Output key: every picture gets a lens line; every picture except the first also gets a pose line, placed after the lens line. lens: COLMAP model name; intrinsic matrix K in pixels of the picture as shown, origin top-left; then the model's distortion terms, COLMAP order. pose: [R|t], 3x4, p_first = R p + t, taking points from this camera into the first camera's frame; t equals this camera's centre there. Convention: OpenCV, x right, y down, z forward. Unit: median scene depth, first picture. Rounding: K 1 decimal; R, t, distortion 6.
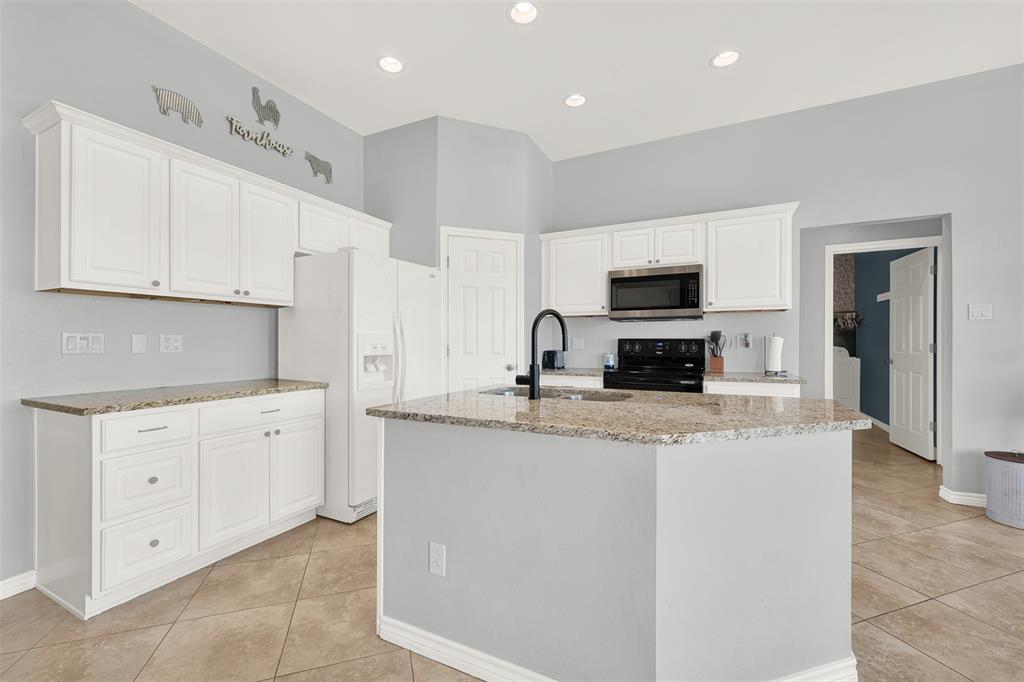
lens RADIAL K [[410.7, 0, 513.6], [0, 410.7, 345.6], [0, 0, 1]] dist [0.000569, 0.000013]
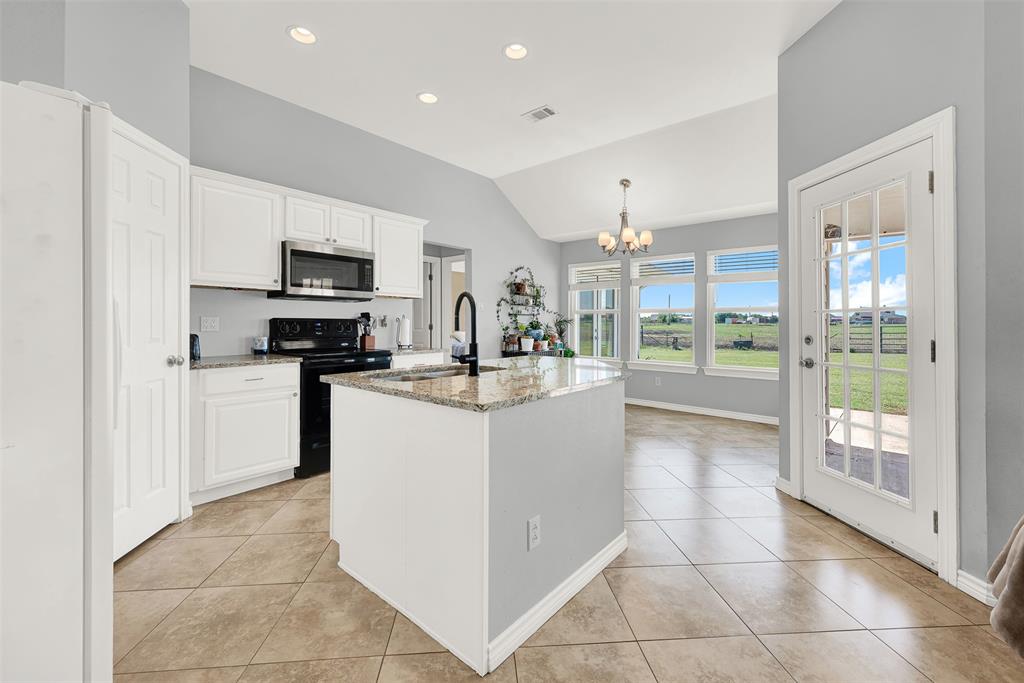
lens RADIAL K [[421.4, 0, 511.2], [0, 421.4, 321.2], [0, 0, 1]] dist [0.000112, 0.000039]
pose [[0.244462, 0.005572, 0.969643, -0.552764], [0.005617, 0.999959, -0.007162, -0.001553], [-0.969642, 0.007197, 0.244421, 0.355498]]
